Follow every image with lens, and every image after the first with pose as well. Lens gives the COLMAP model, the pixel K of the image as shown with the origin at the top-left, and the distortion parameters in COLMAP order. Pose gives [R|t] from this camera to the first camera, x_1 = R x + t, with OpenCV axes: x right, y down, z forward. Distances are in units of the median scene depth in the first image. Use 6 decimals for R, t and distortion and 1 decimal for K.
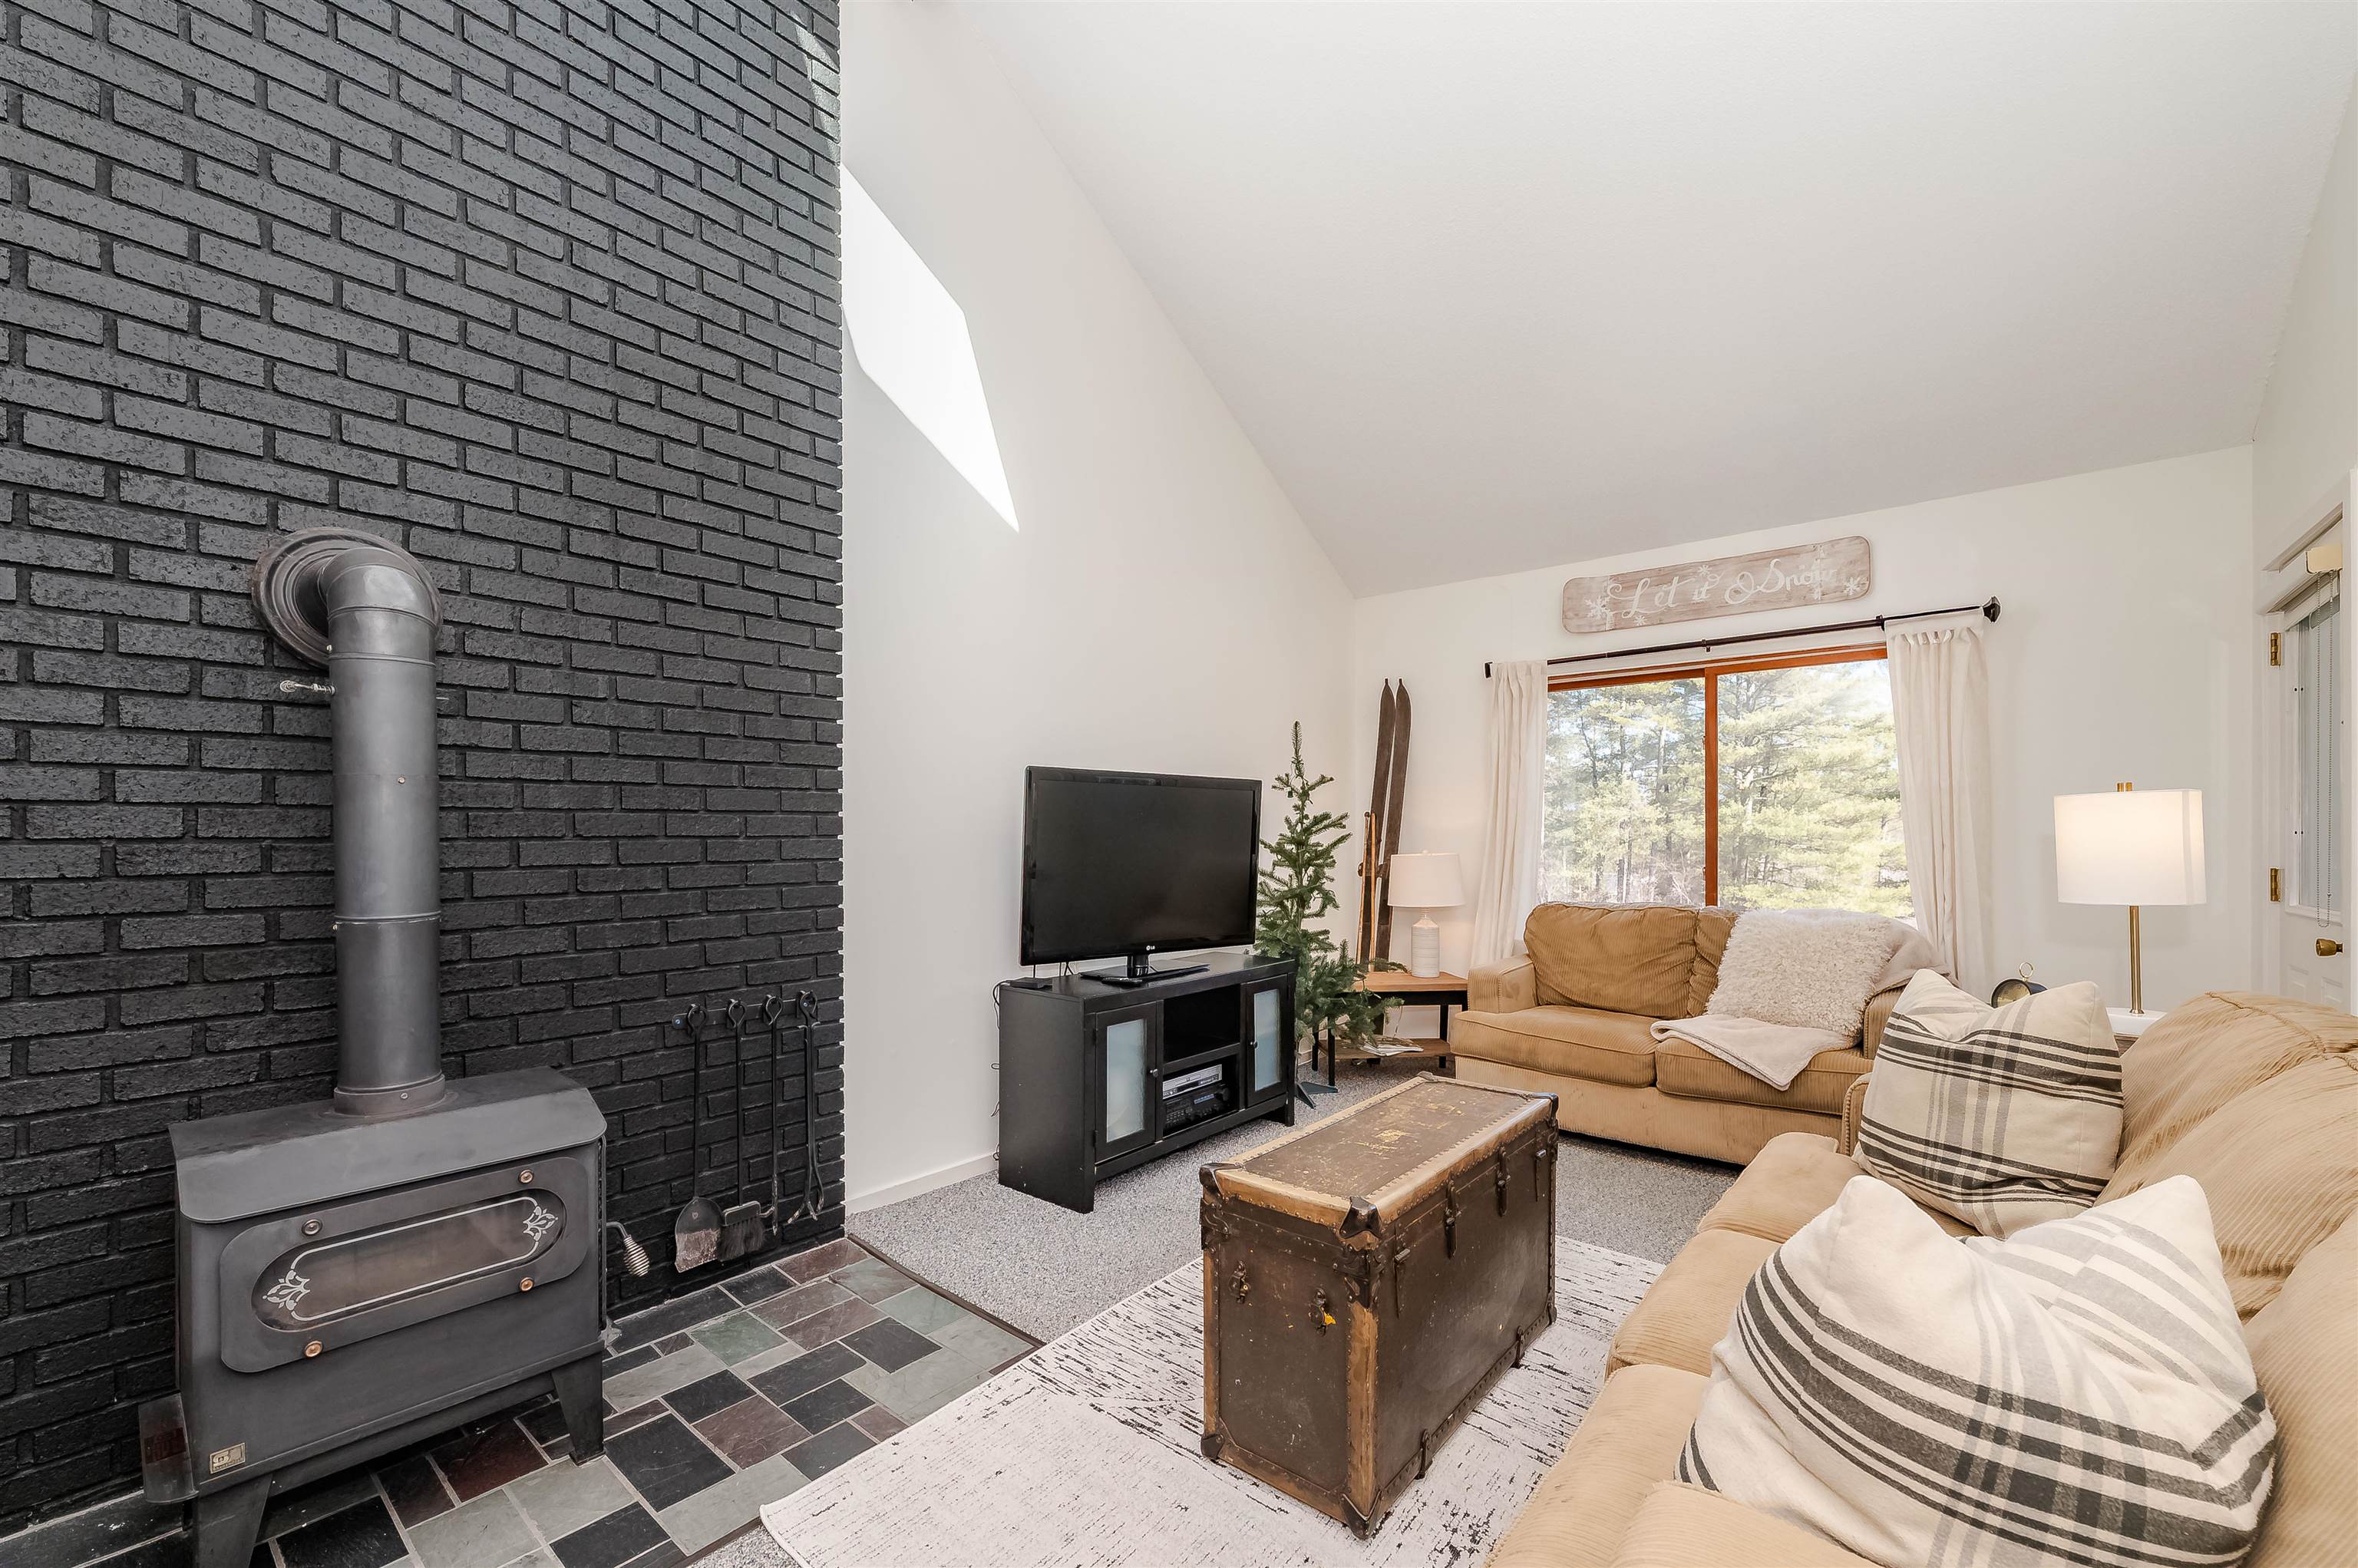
lens RADIAL K [[980.7, 0, 1174.1], [0, 980.7, 839.7], [0, 0, 1]] dist [-0.000661, -0.000043]
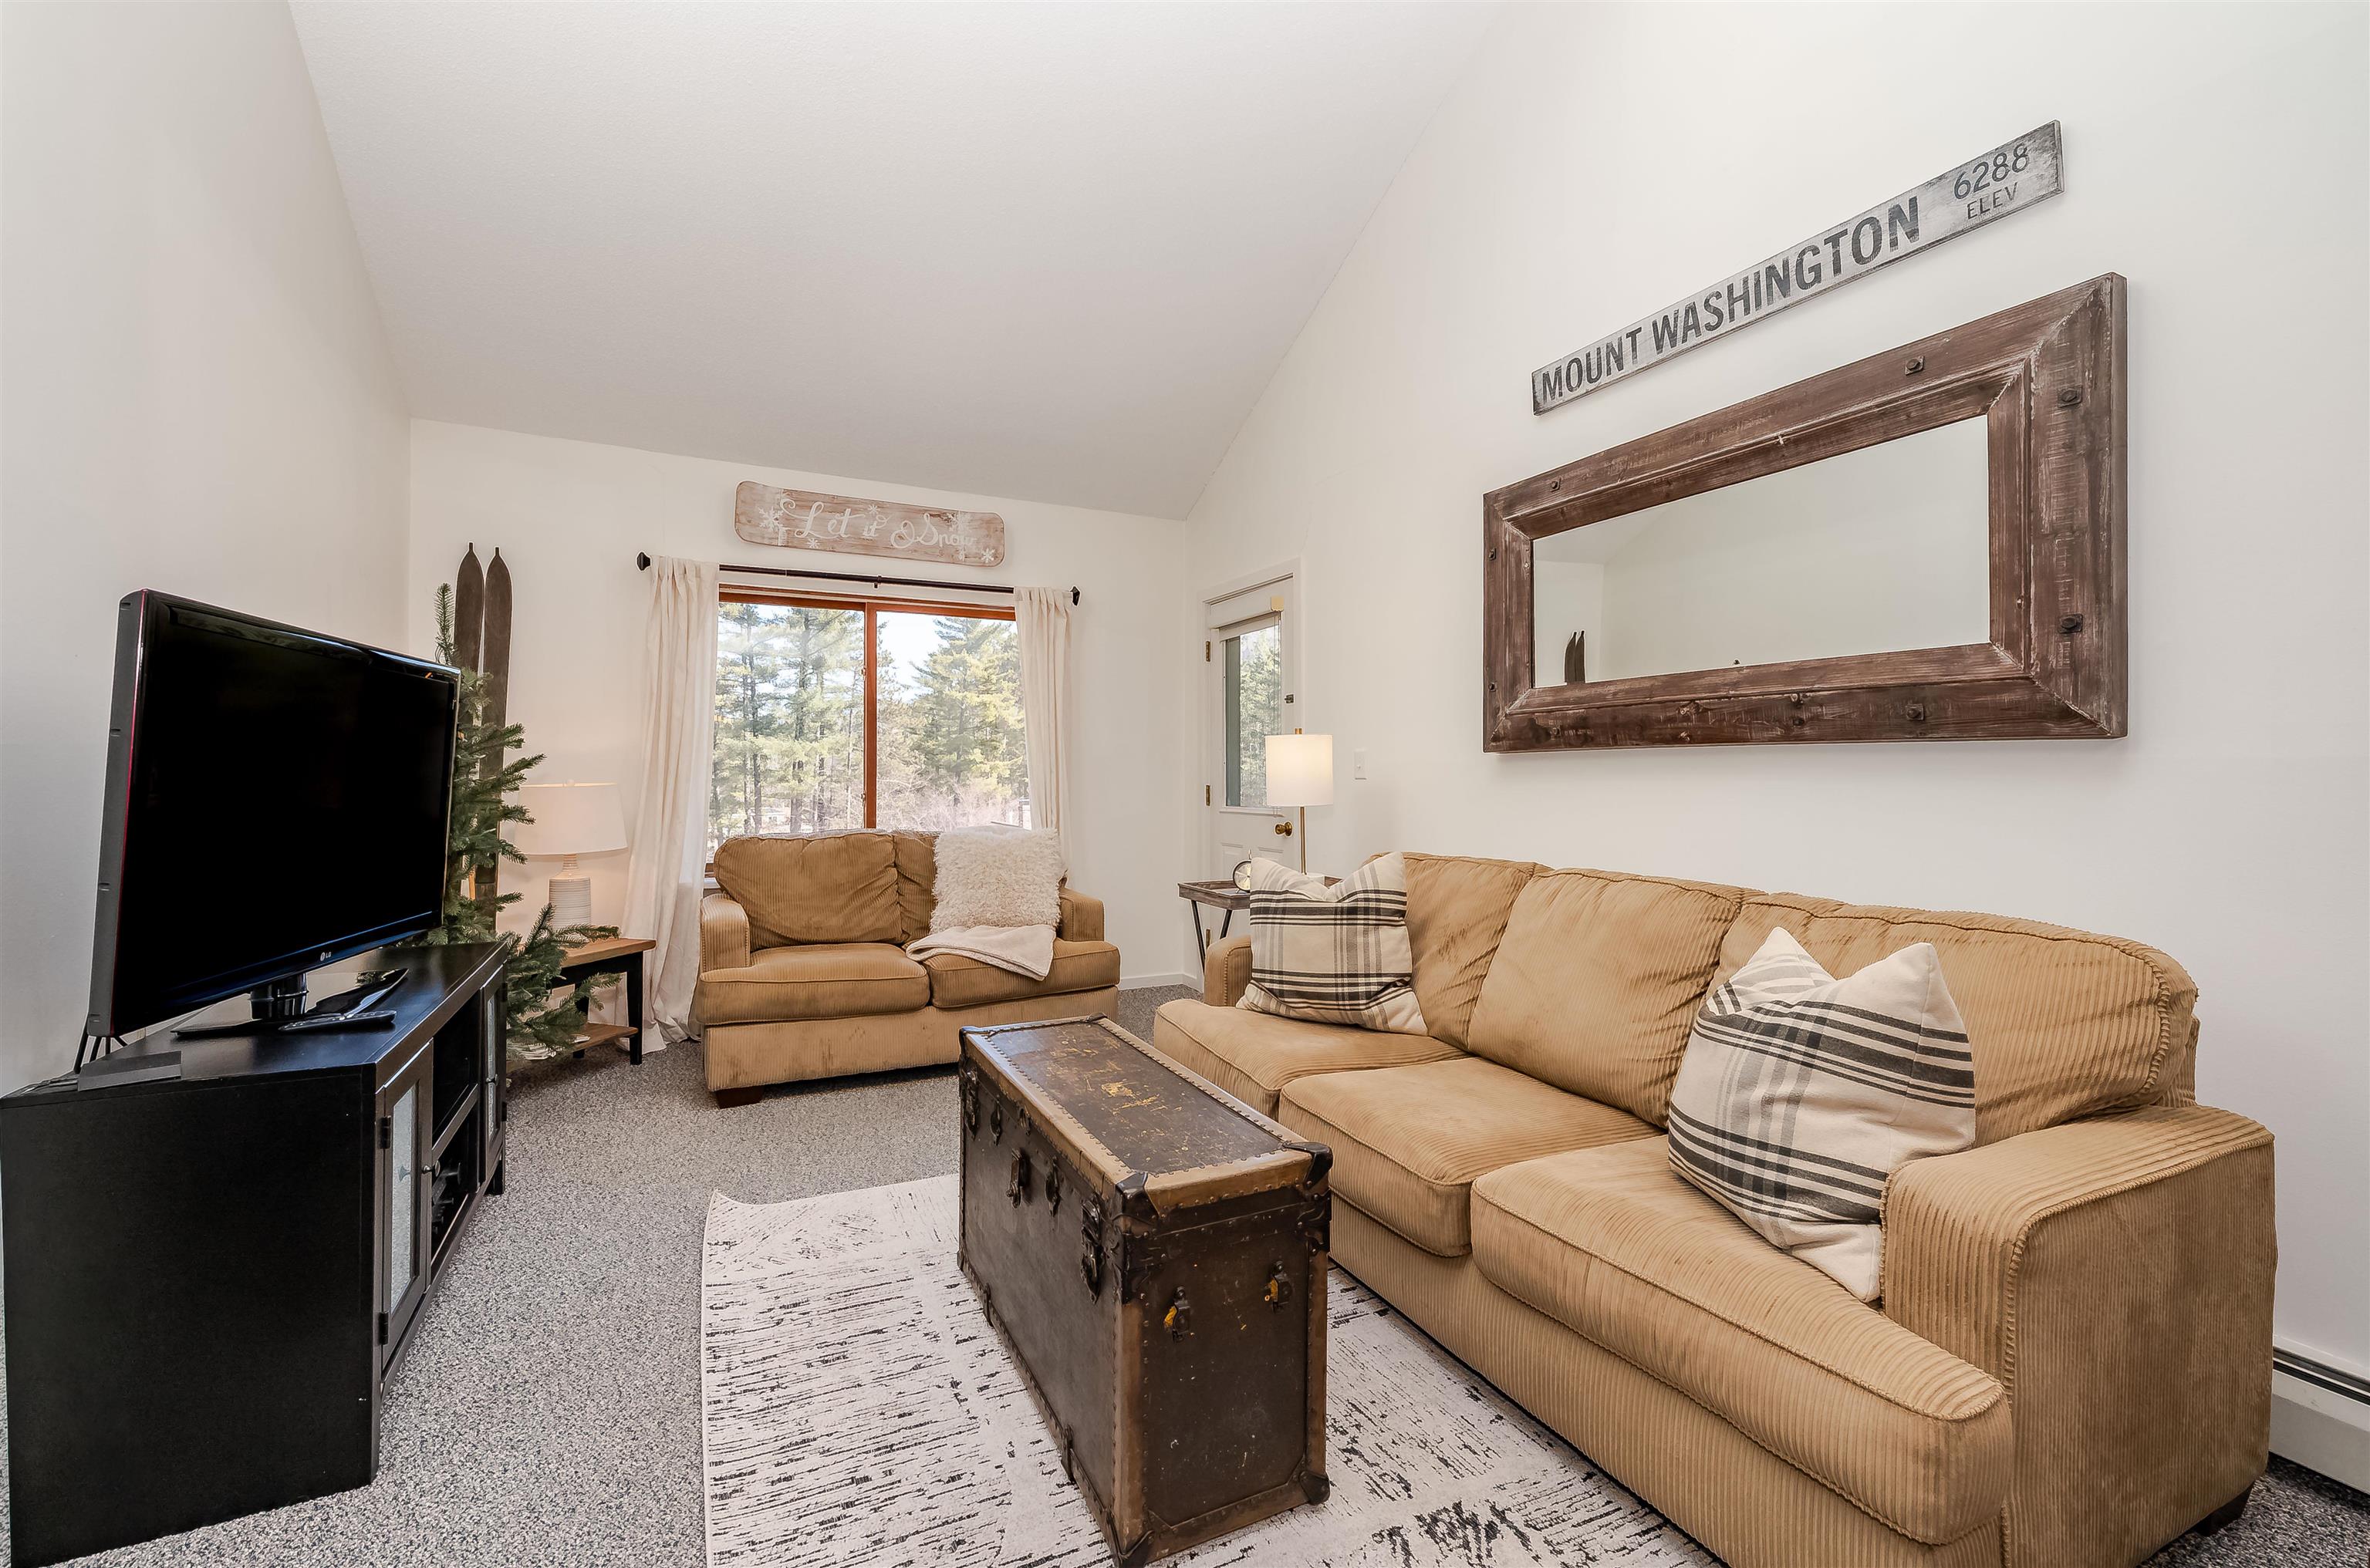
lens RADIAL K [[965.6, 0, 1175.0], [0, 965.6, 772.9], [0, 0, 1]] dist [0.000087, -0.000390]
pose [[0.406113, 0.000797, 0.913822, -0.332994], [0.000948, 0.999999, -0.001294, 0.009587], [-0.913822, 0.001392, 0.406112, 0.356501]]
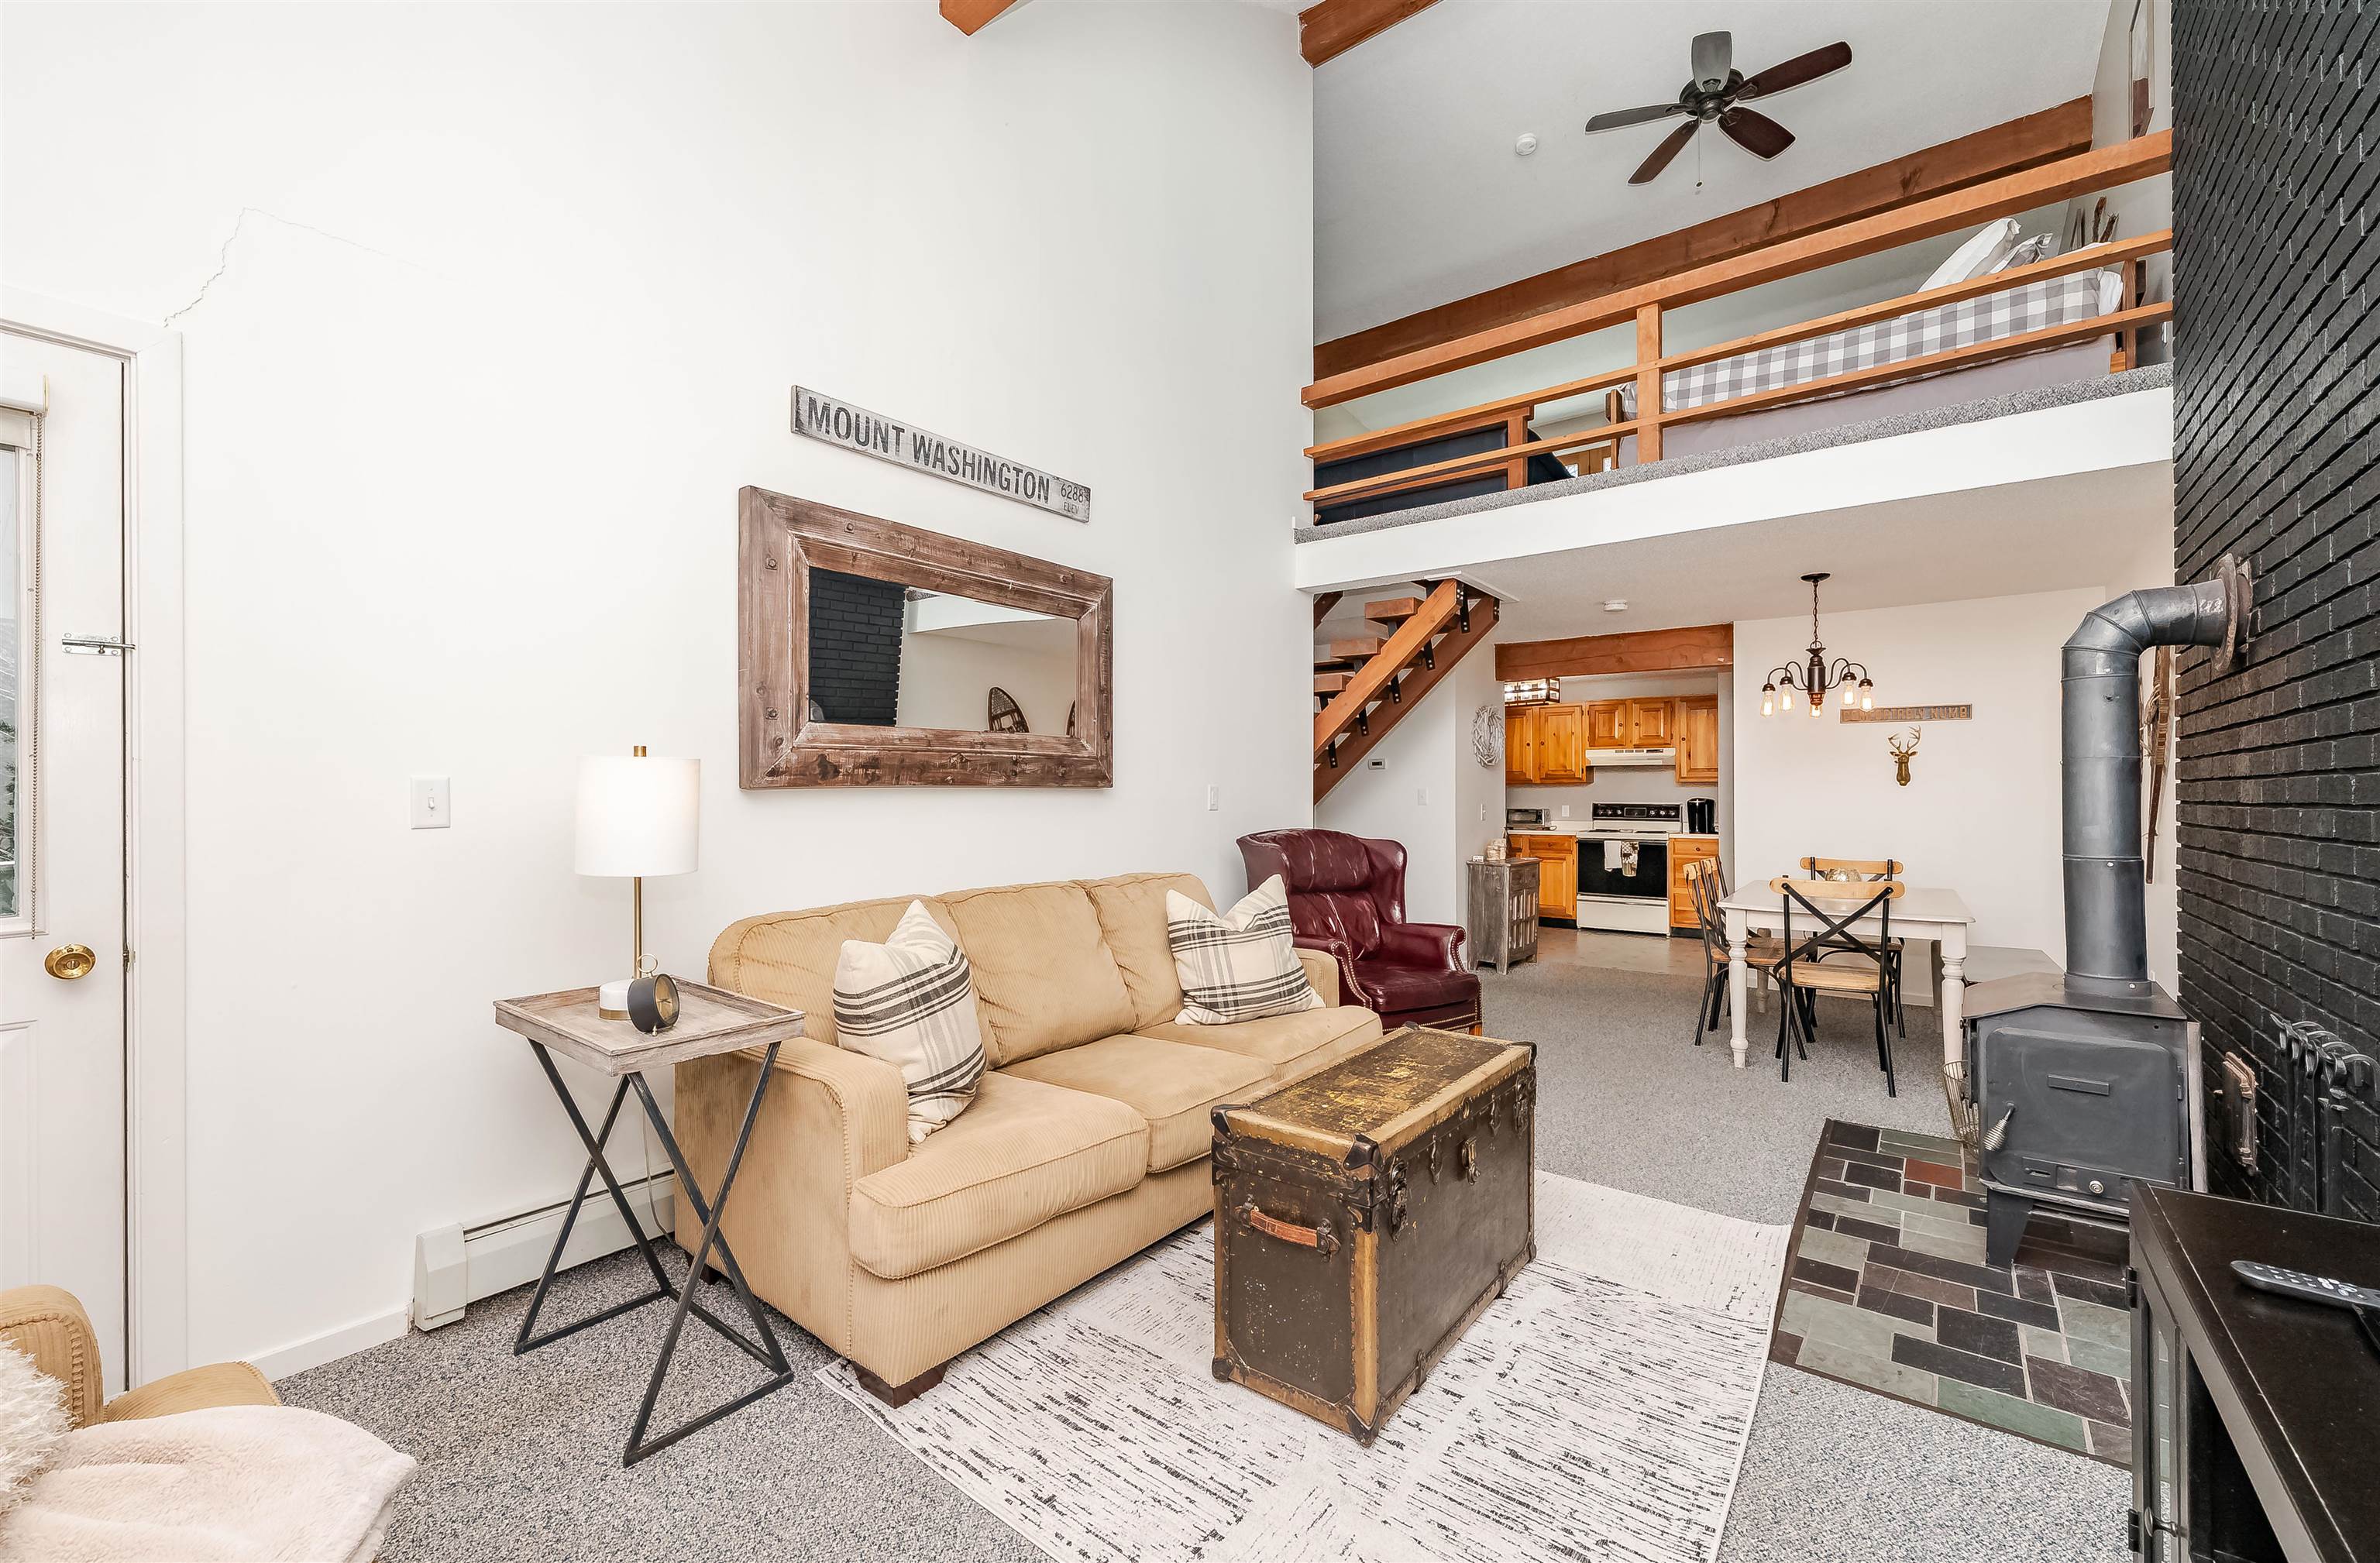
lens RADIAL K [[985.2, 0, 1120.1], [0, 985.2, 793.2], [0, 0, 1]] dist [-0.000418, -0.000271]
pose [[-1.000000, -0.000481, -0.000393, 0.315527], [-0.000484, 0.999969, 0.007914, -0.012618], [0.000390, 0.007914, -0.999969, 1.250693]]
